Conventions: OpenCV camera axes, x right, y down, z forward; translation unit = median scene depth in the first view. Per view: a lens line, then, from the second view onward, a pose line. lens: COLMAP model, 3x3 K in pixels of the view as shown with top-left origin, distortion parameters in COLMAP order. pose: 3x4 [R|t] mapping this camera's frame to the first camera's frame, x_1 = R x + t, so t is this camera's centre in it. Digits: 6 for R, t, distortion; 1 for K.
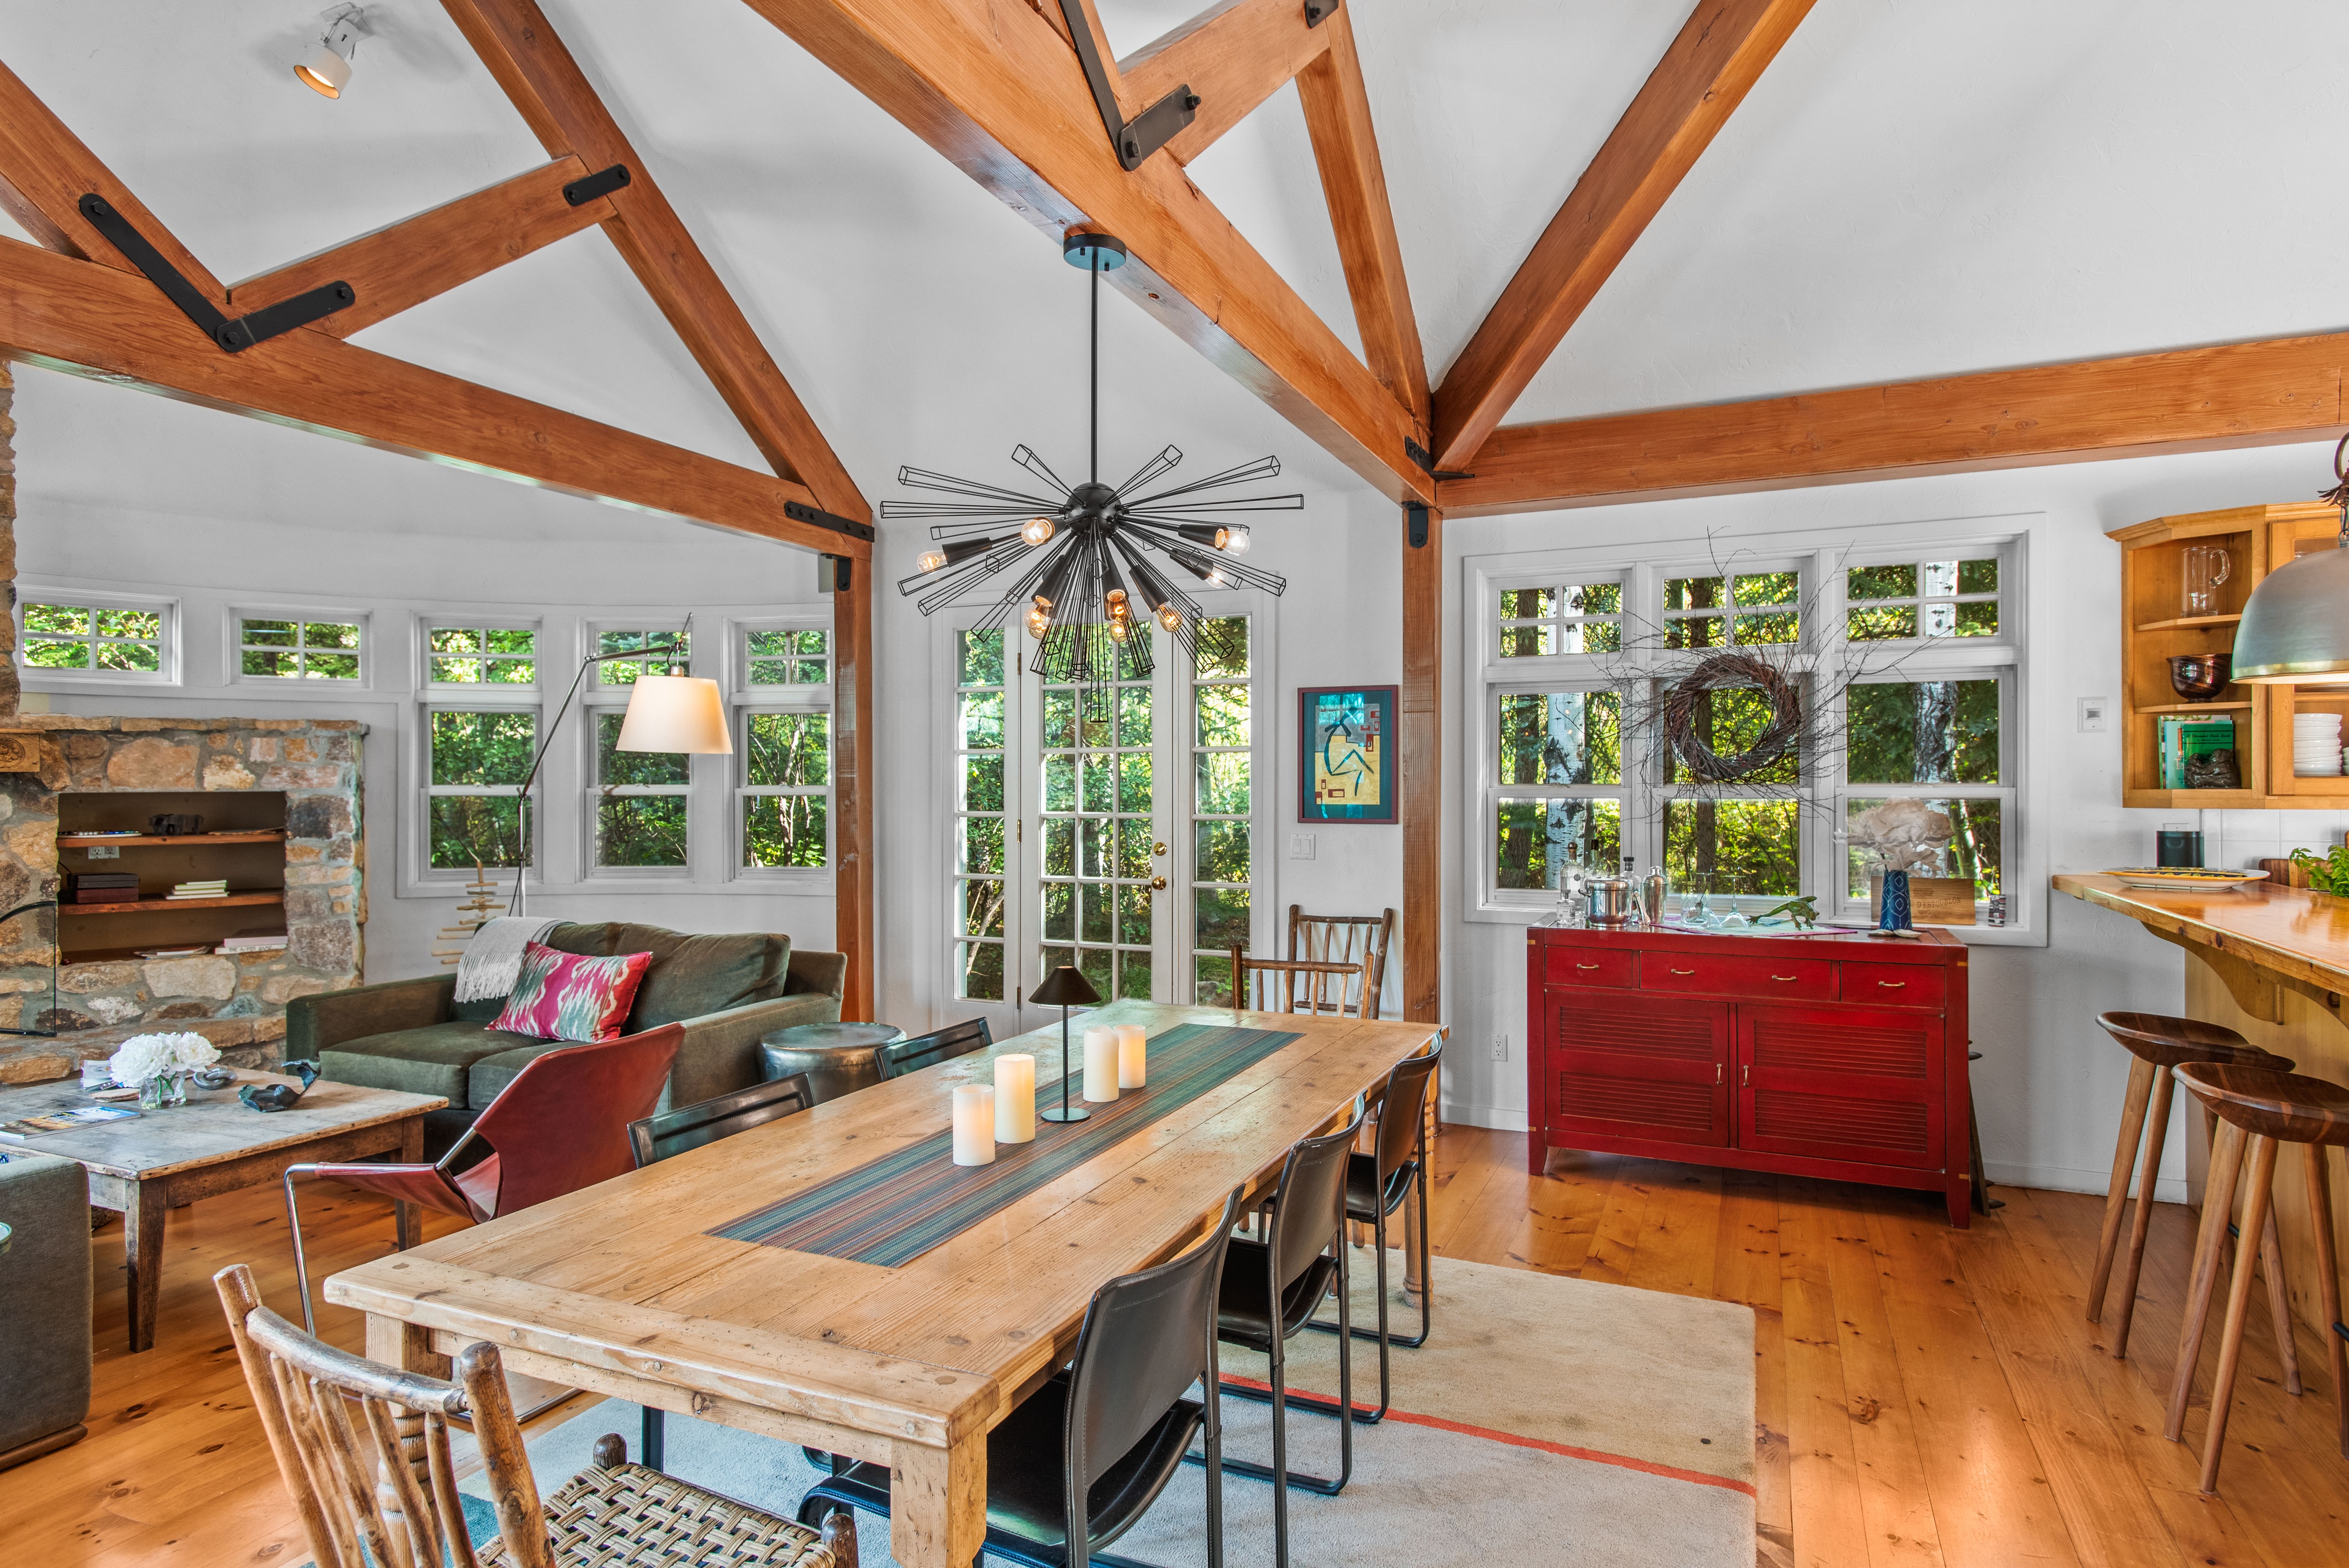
lens RADIAL K [[1303.0, 0, 1174.5], [0, 1303.0, 784.0], [0, 0, 1]] dist [0.033074, -0.014624]
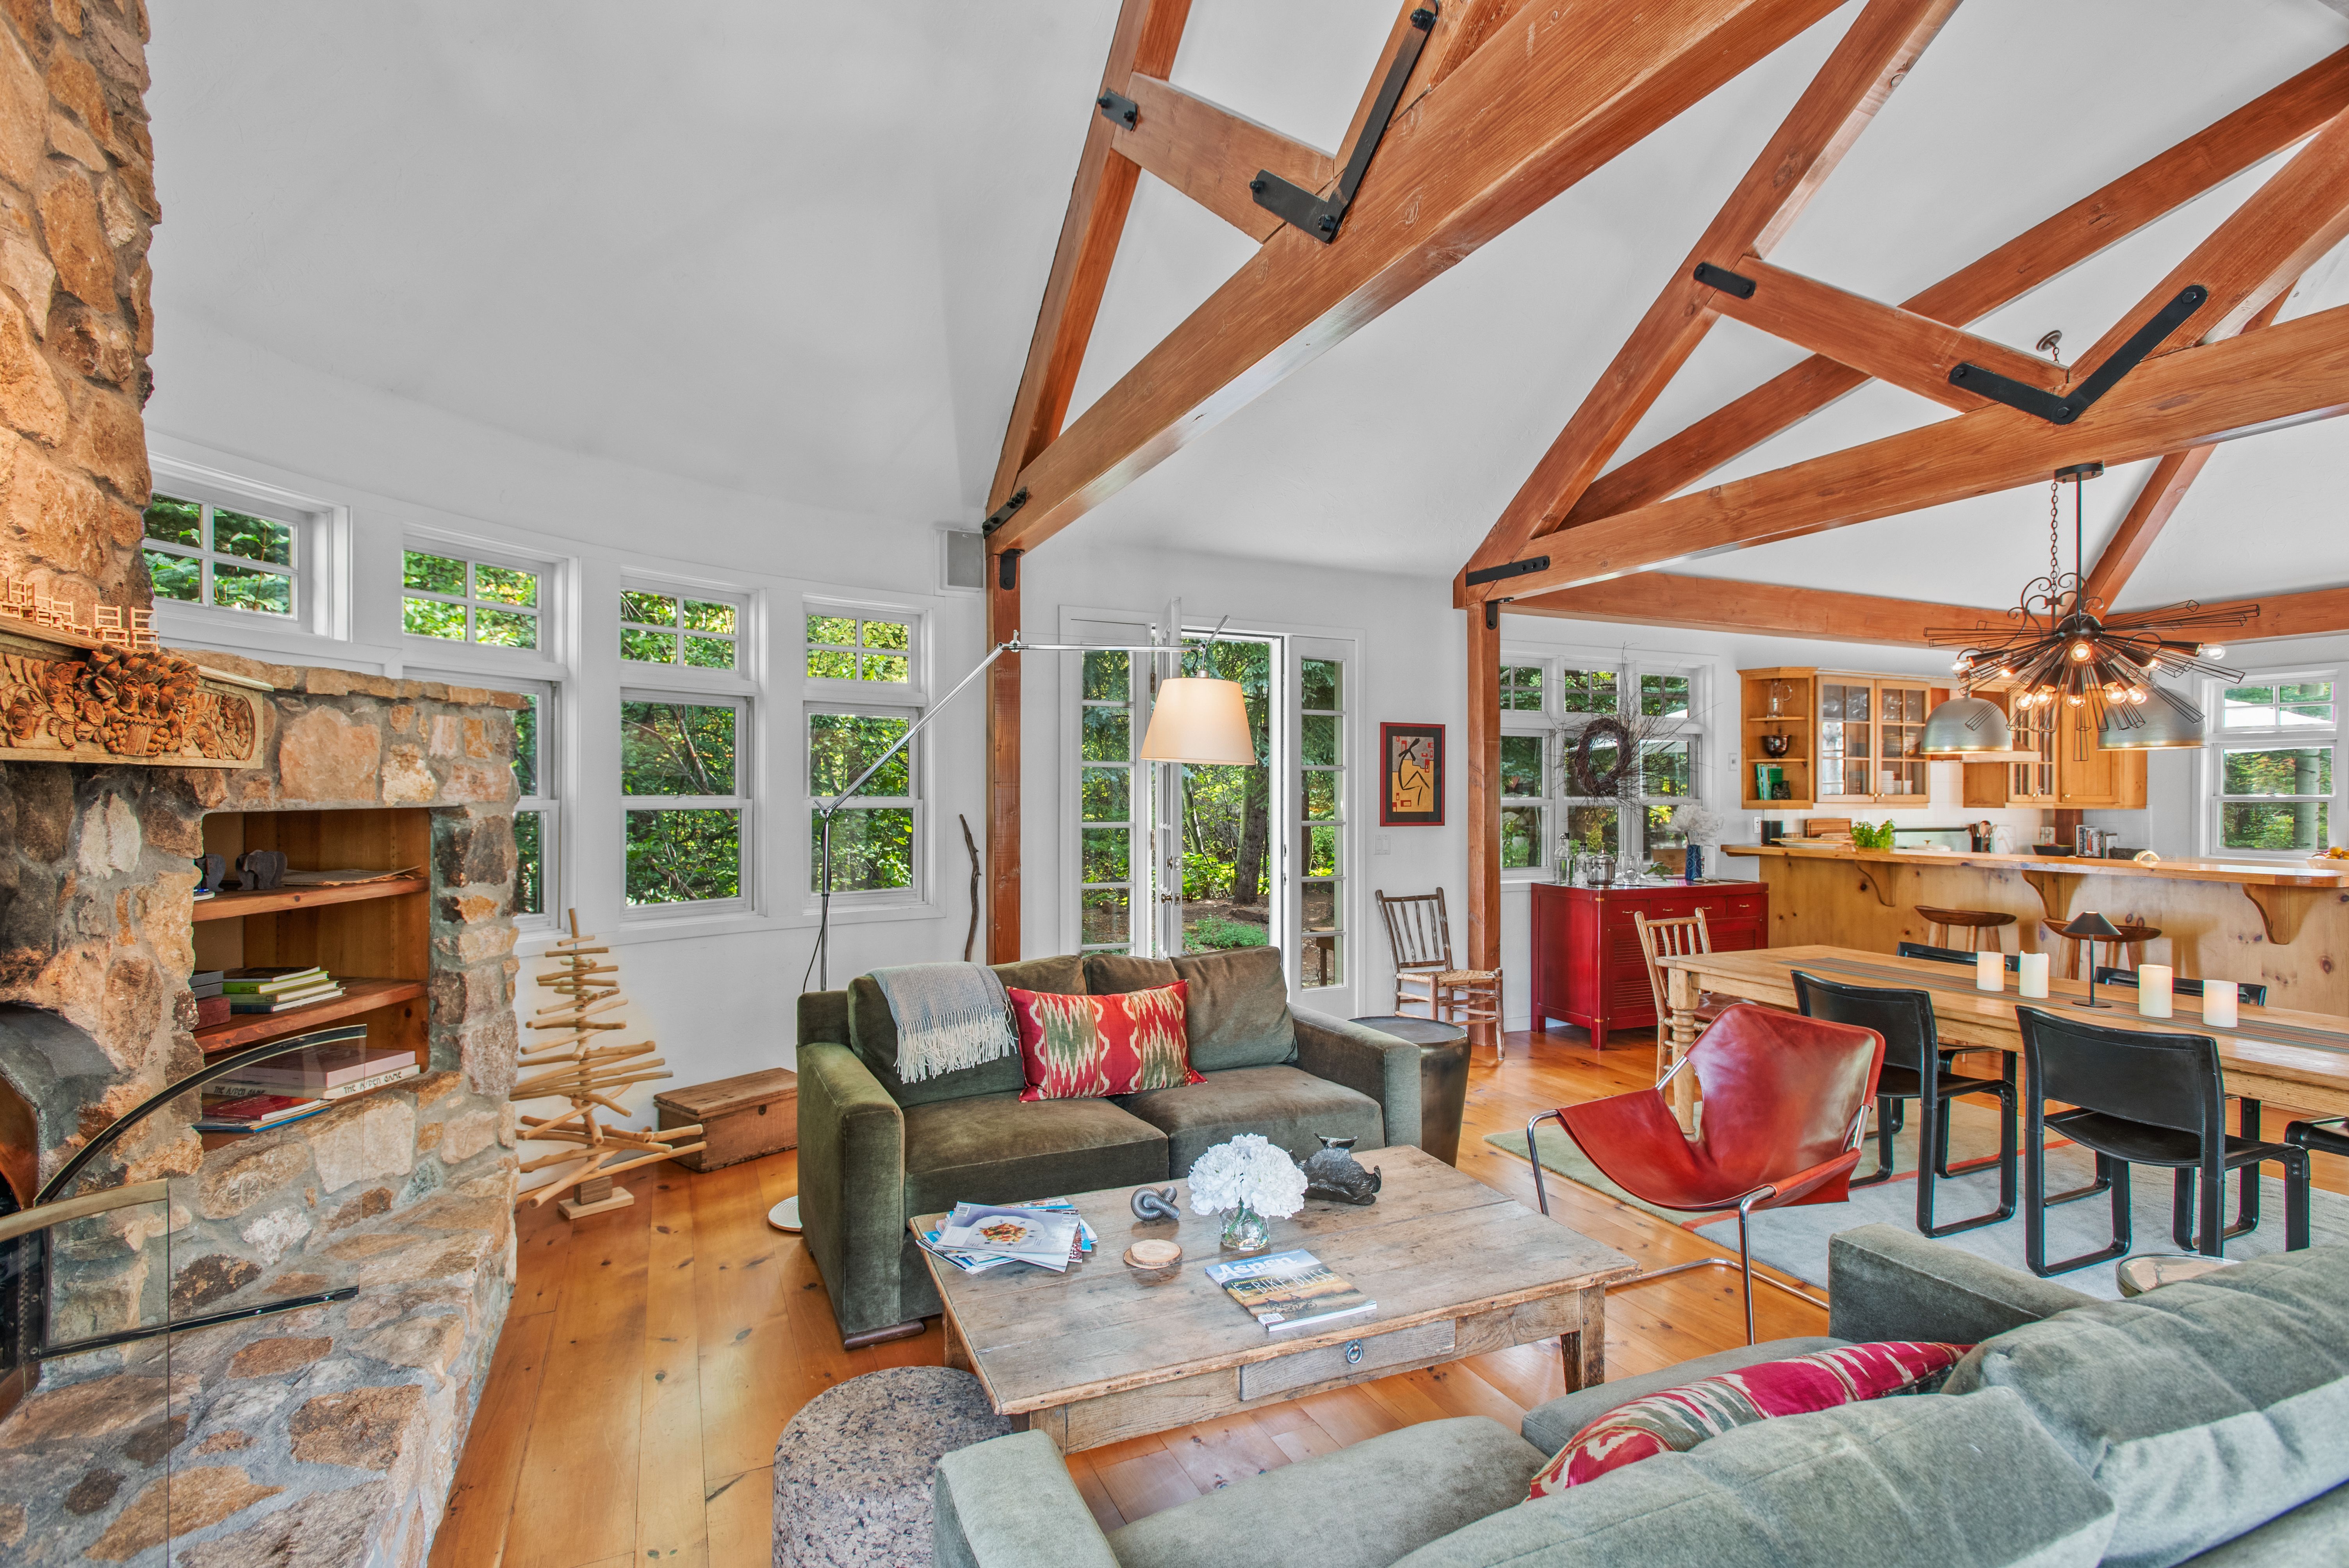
lens RADIAL K [[1092.3, 0, 1171.2], [0, 1092.3, 795.6], [0, 0, 1]] dist [0.008116, 0.000271]
pose [[0.661048, 0.001763, 0.750341, -1.020391], [-0.002439, 0.999997, -0.000202, -0.000238], [-0.750339, -0.001697, 0.661051, 0.524017]]
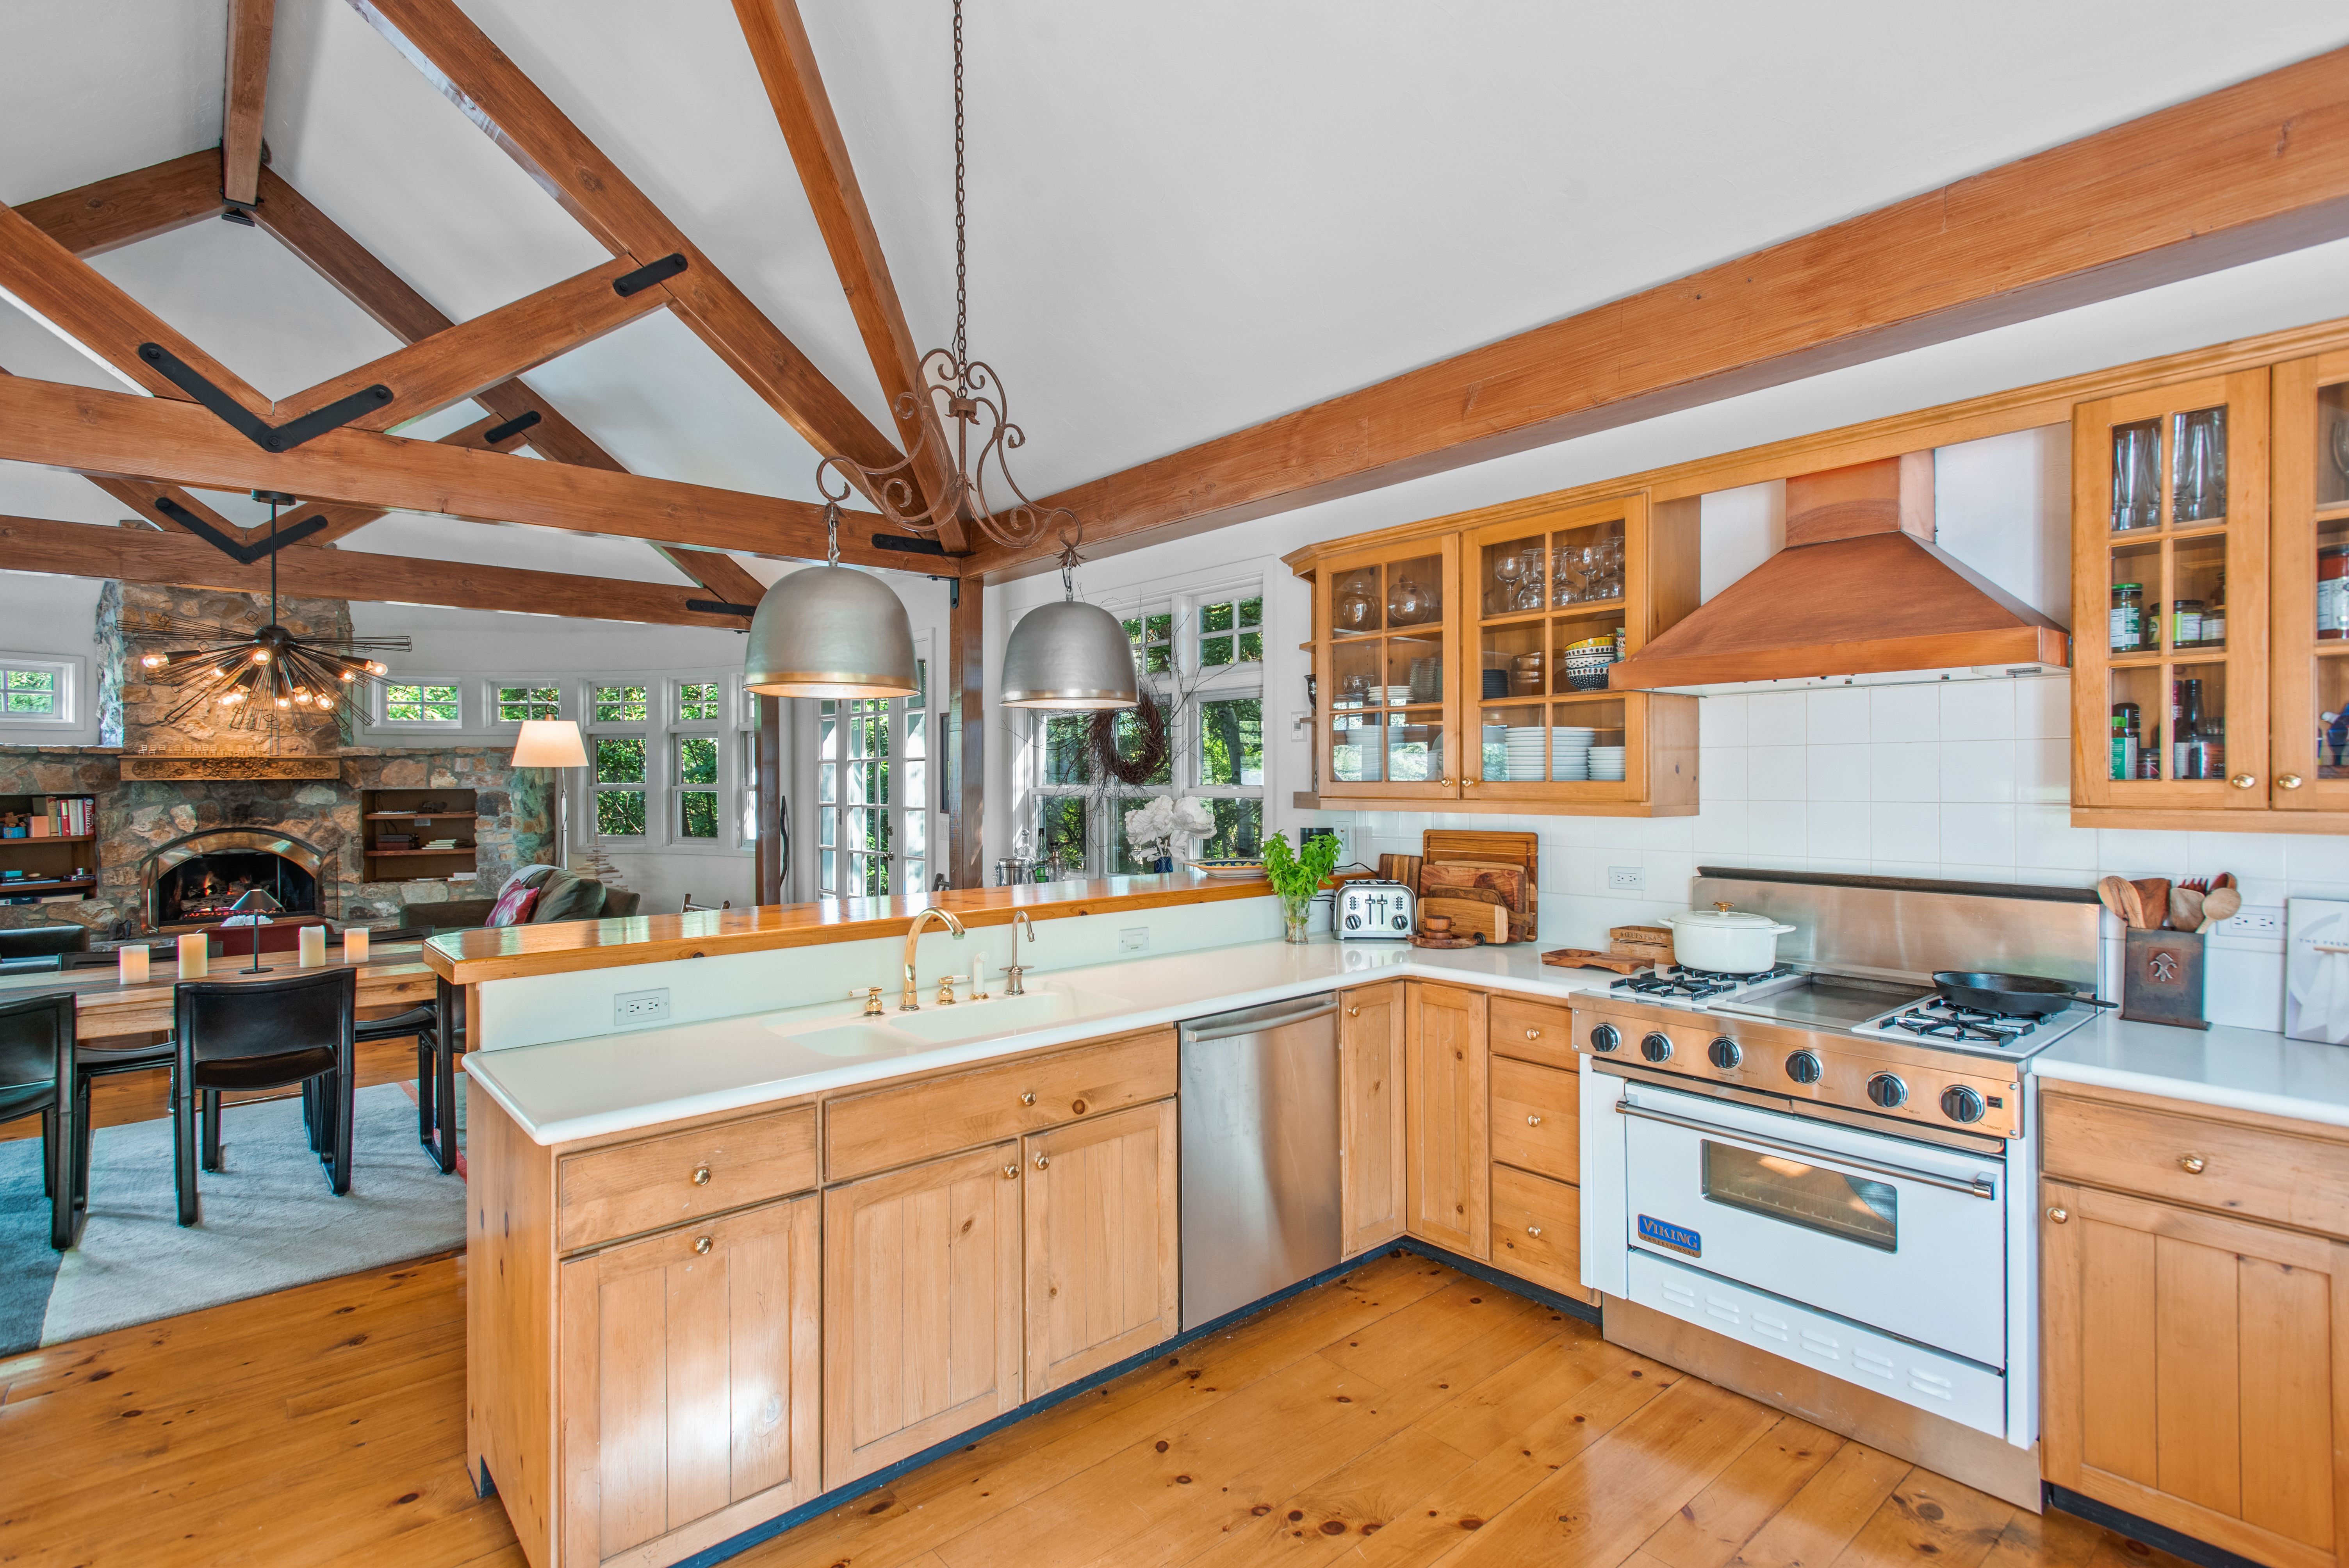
lens RADIAL K [[1123.1, 0, 1172.9], [0, 1123.1, 779.6], [0, 0, 1]] dist [0.033977, -0.013257]
pose [[0.904255, -0.002222, -0.426986, 0.967477], [0.003405, 0.999992, 0.002007, -0.007766], [0.426978, -0.003269, 0.904256, 0.053325]]
